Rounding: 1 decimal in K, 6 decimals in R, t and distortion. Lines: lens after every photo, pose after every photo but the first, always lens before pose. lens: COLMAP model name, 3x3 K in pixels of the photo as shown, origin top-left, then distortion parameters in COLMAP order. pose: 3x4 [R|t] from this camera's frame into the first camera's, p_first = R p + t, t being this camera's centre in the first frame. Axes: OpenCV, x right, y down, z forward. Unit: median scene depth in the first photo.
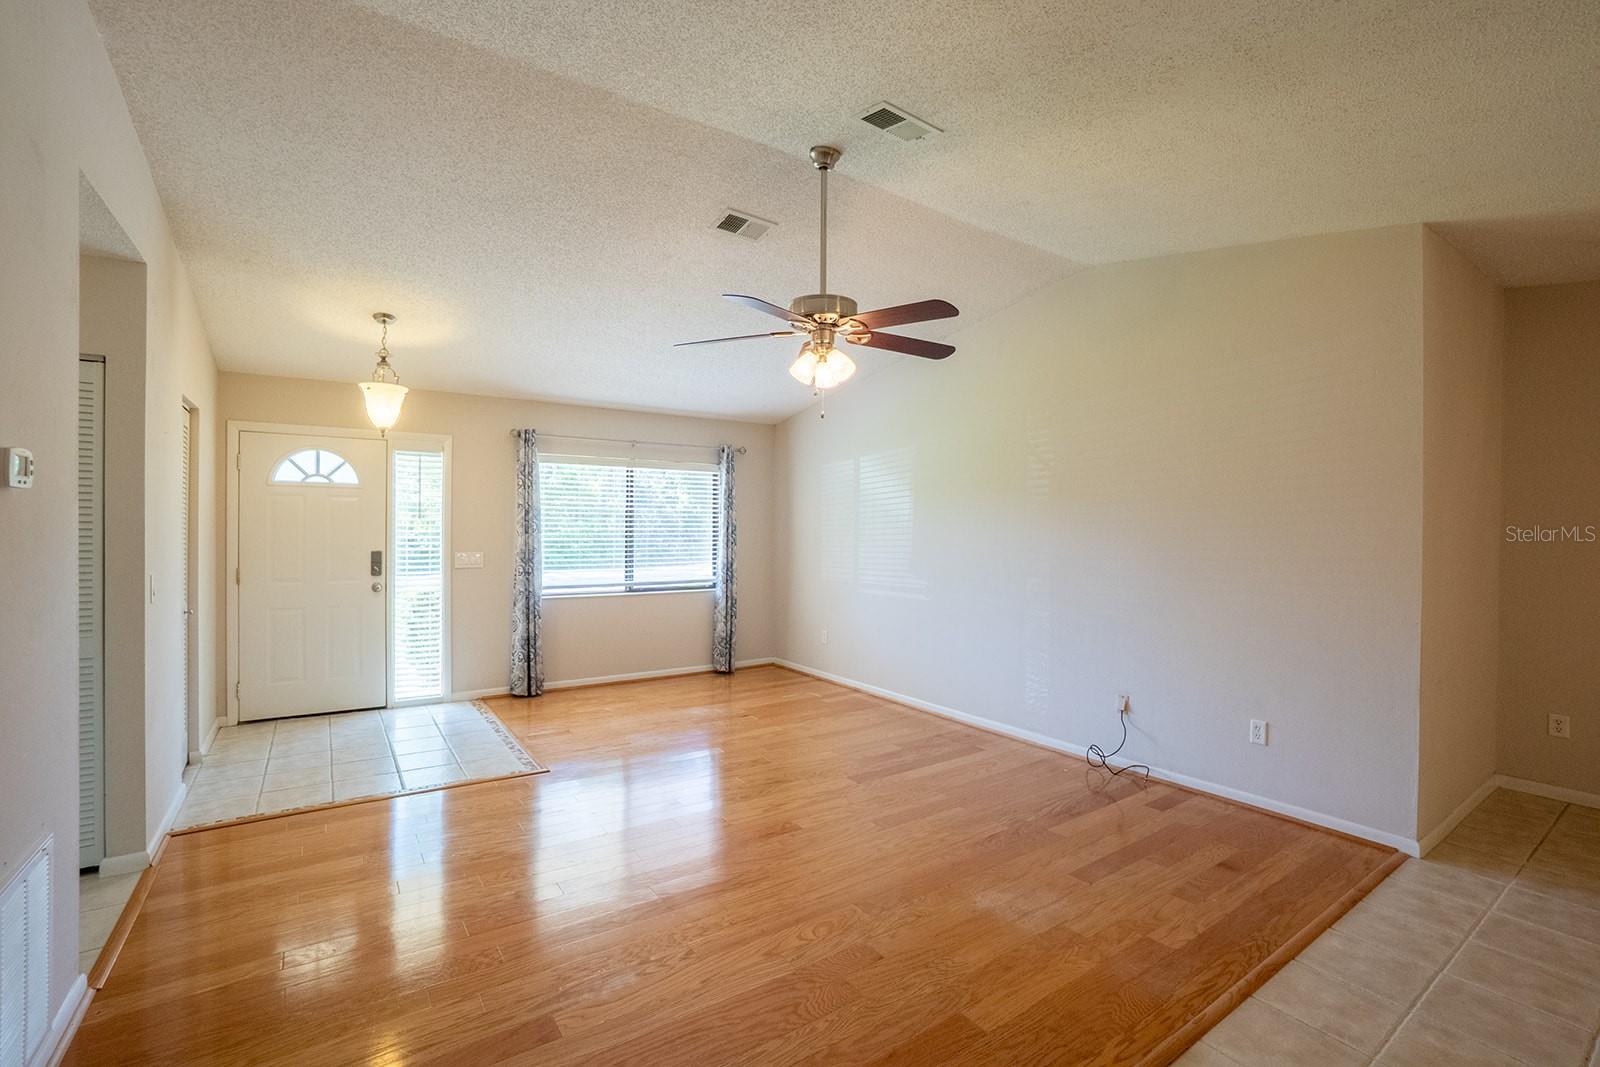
lens RADIAL K [[707.0, 0, 788.3], [0, 707.0, 525.9], [0, 0, 1]] dist [-0.051968, 0.015843]
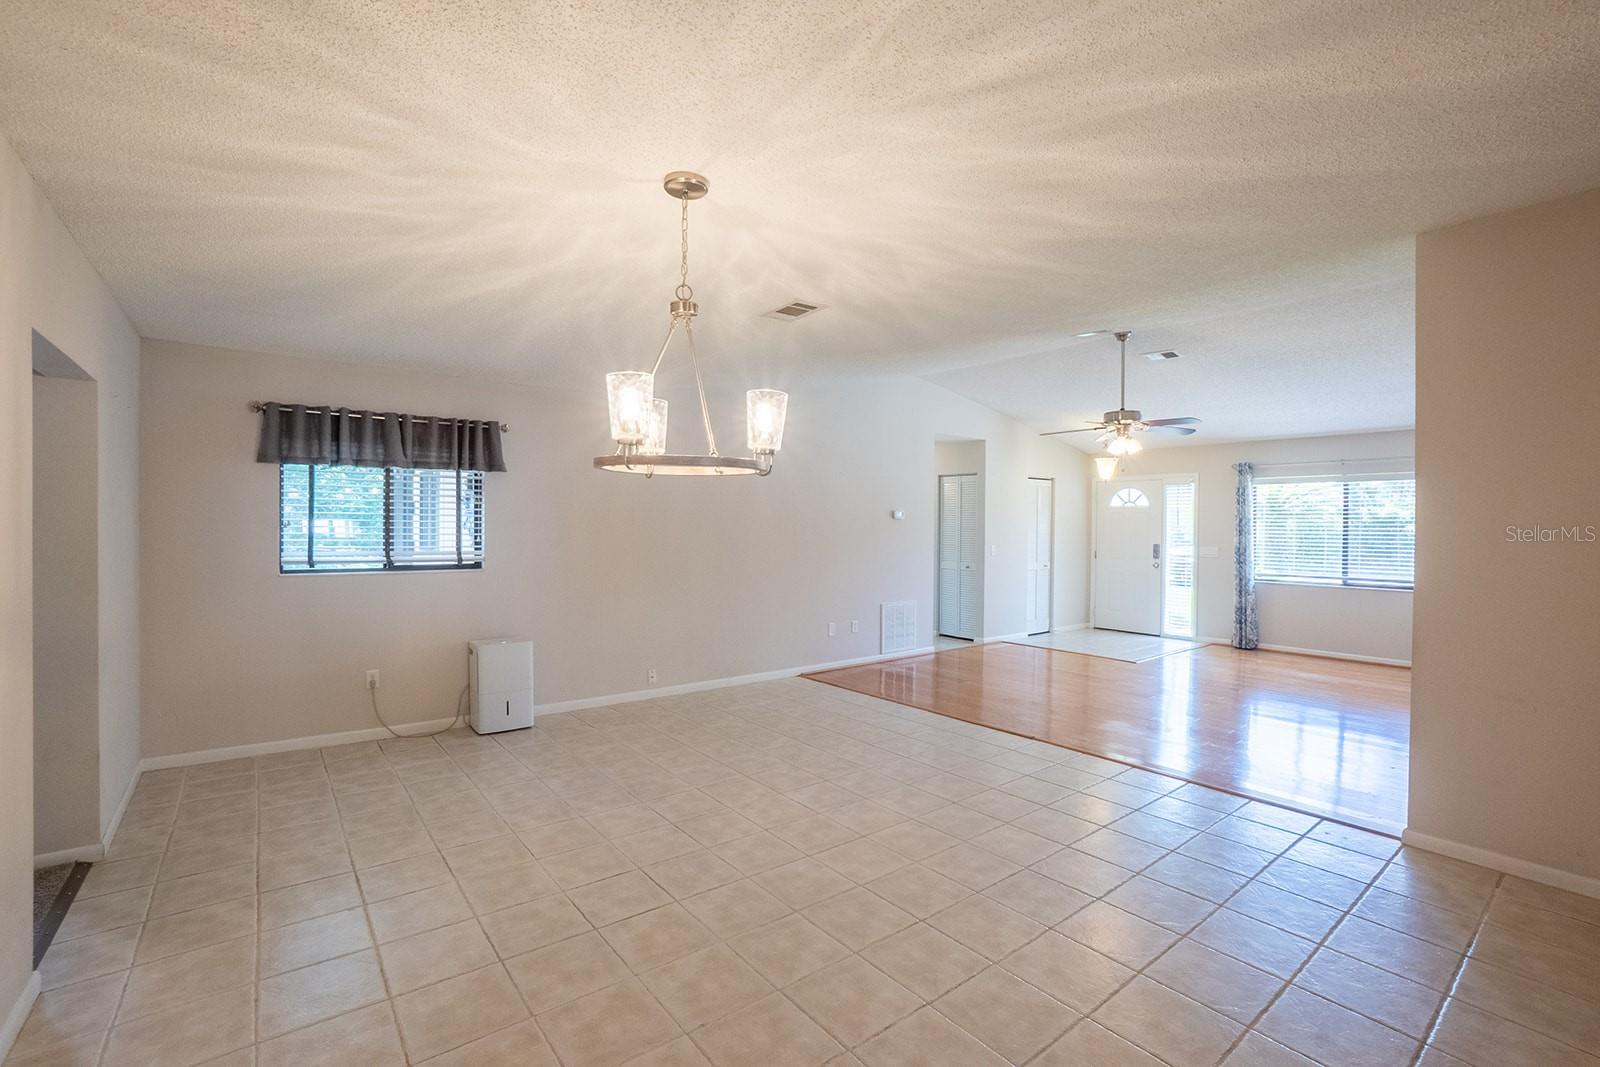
lens RADIAL K [[707.0, 0, 799.8], [0, 707.0, 532.9], [0, 0, 1]] dist [-0.051968, 0.015843]
pose [[0.072741, 0.005269, -0.997337, 1.019885], [-0.005665, 0.999972, 0.004869, 0.003966], [0.997335, 0.005296, 0.072769, -0.010879]]
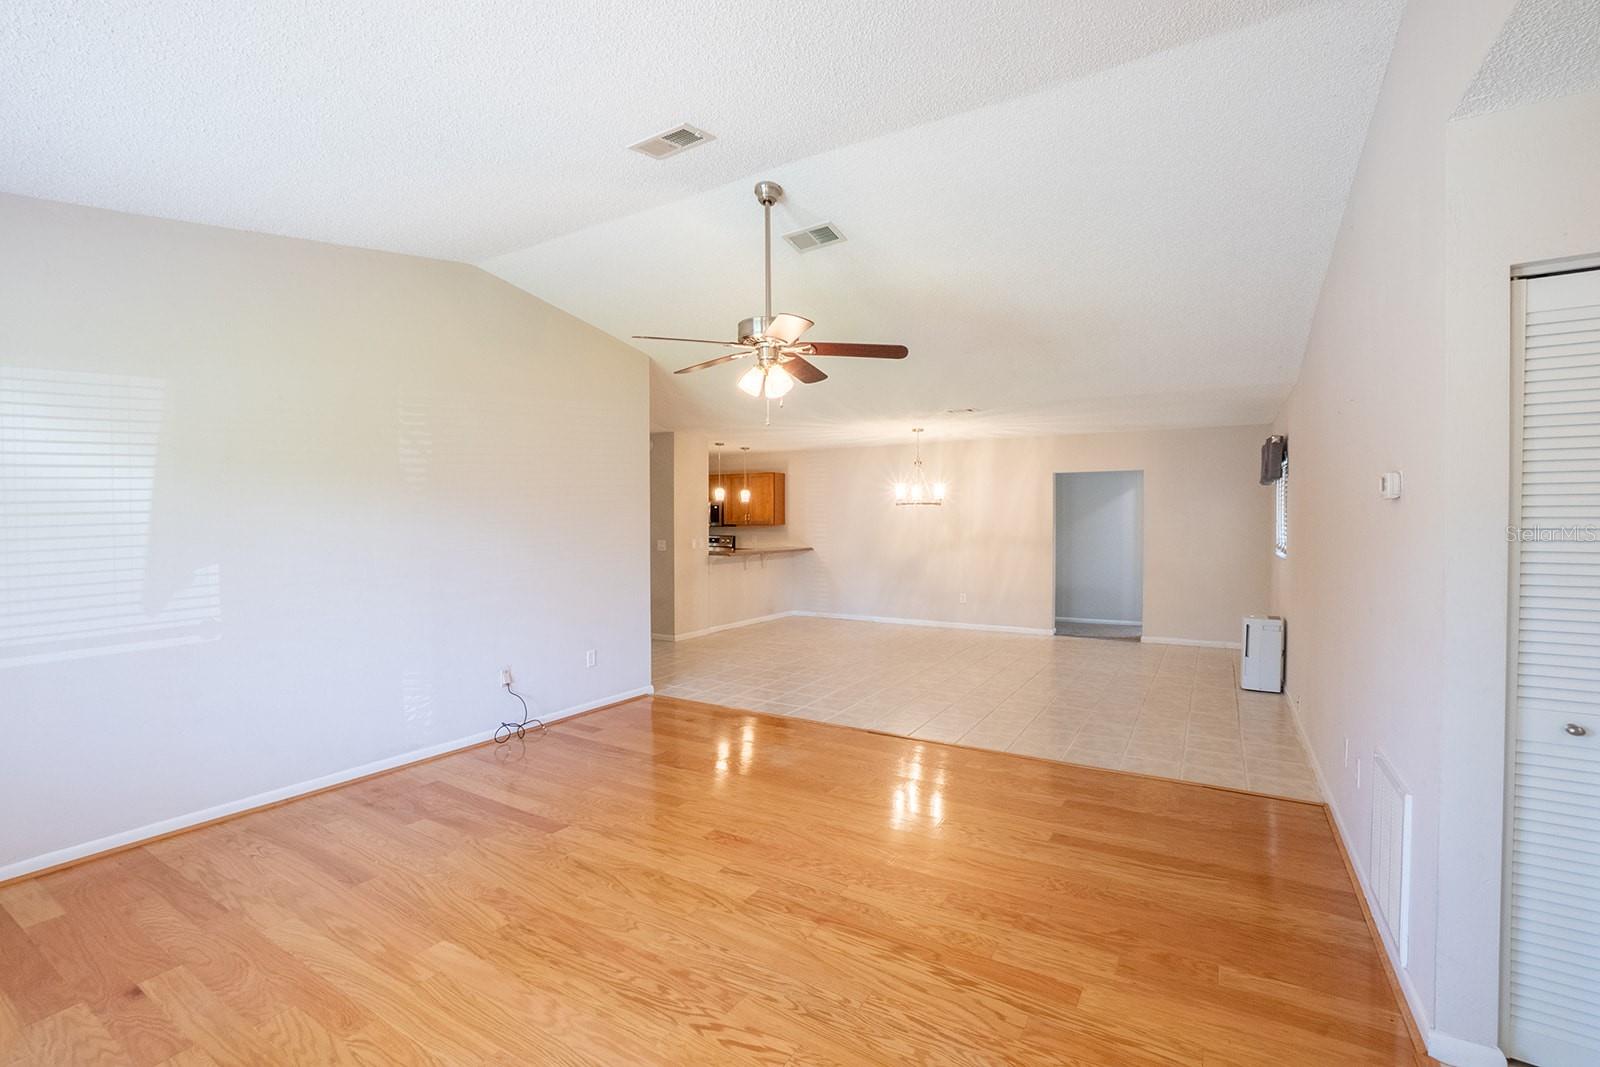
lens RADIAL K [[707.0, 0, 794.6], [0, 707.0, 524.6], [0, 0, 1]] dist [-0.051968, 0.015843]
pose [[-0.417333, -0.011845, 0.908677, -0.538266], [-0.002422, 0.999926, 0.011922, -0.004048], [-0.908751, 0.002775, -0.417331, 0.771451]]
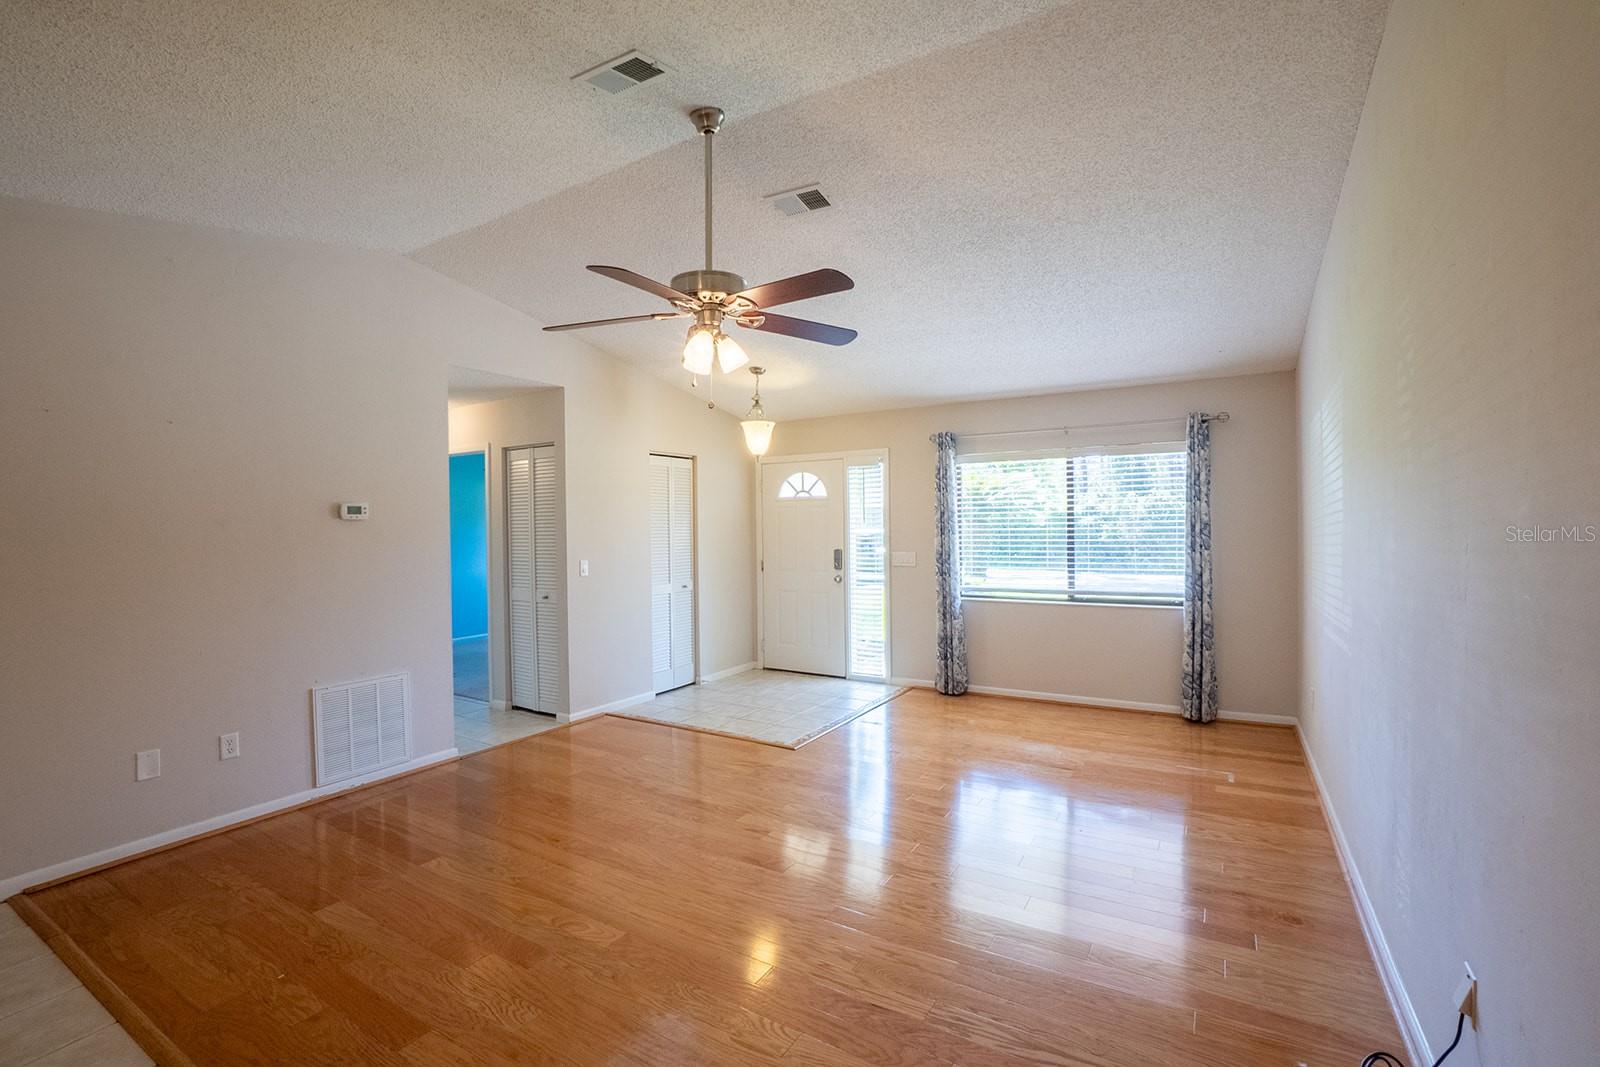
lens RADIAL K [[707.0, 0, 794.5], [0, 707.0, 530.8], [0, 0, 1]] dist [-0.051968, 0.015843]
pose [[0.416220, -0.007158, -0.909236, 0.488399], [0.016187, 0.999869, -0.000462, 0.001924], [0.909120, -0.014525, 0.416281, 0.387372]]
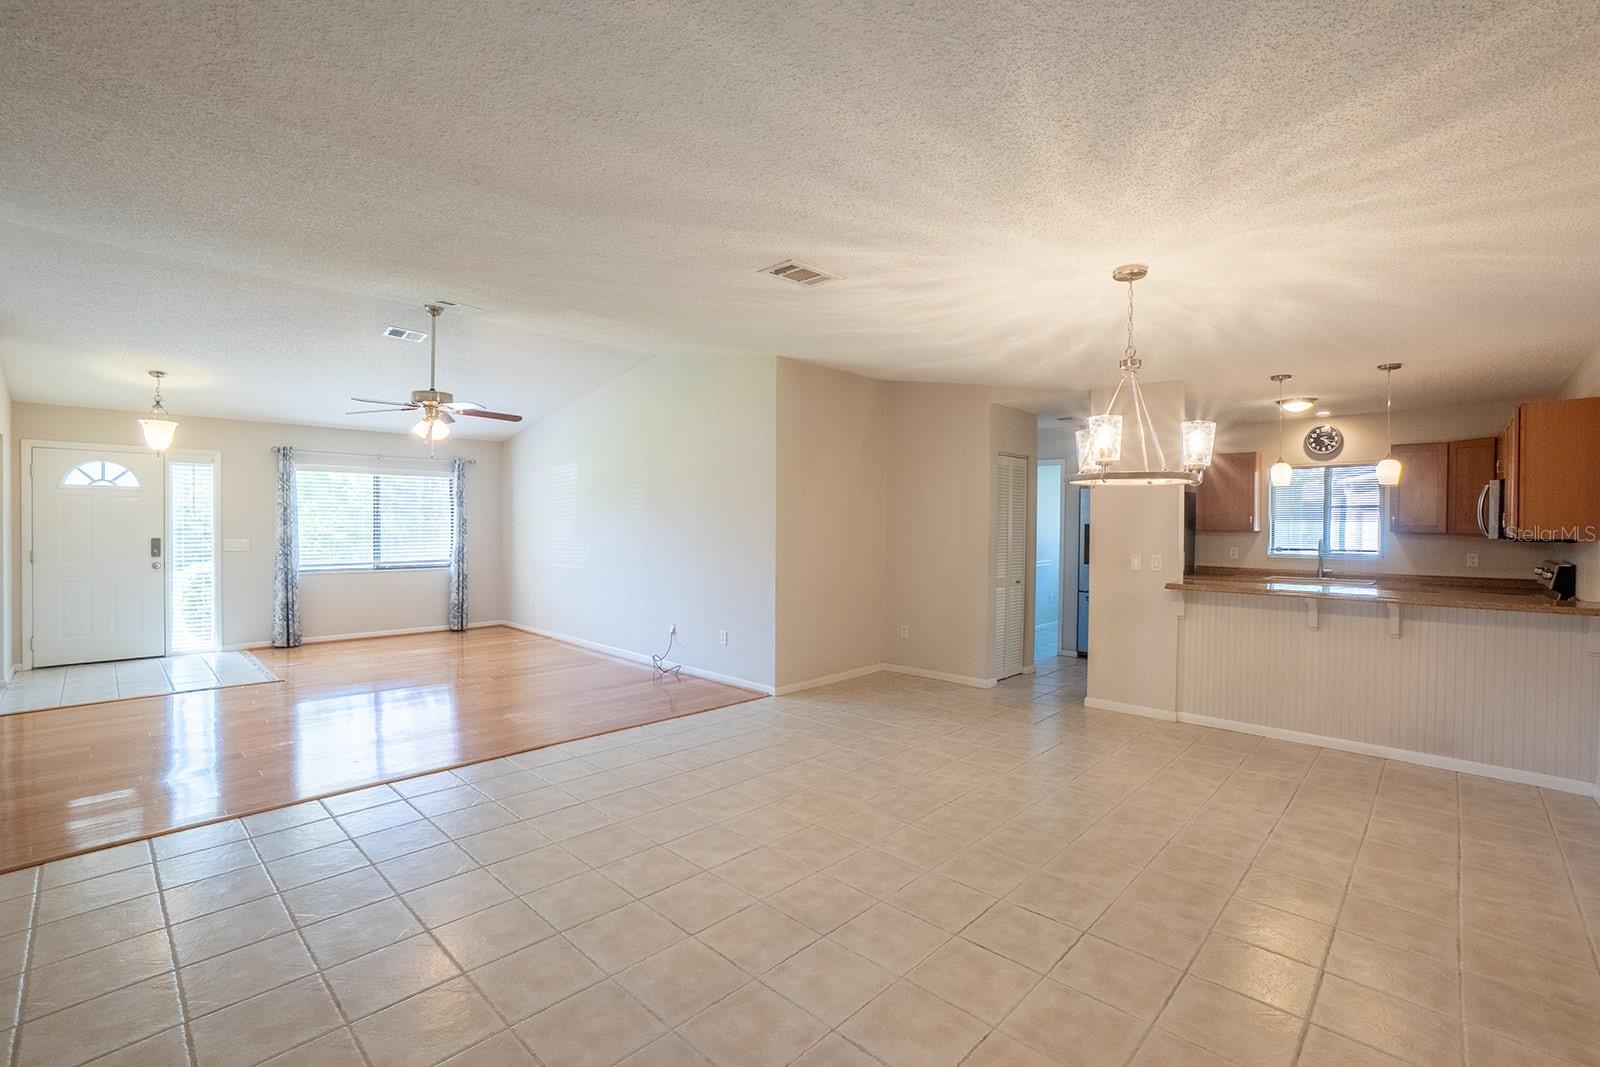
lens RADIAL K [[707.0, 0, 786.6], [0, 707.0, 532.4], [0, 0, 1]] dist [-0.051968, 0.015843]
pose [[0.979549, -0.002408, 0.201194, 0.304166], [-0.001309, 0.999831, 0.018340, -0.000238], [-0.201204, -0.018228, 0.979380, -0.487605]]
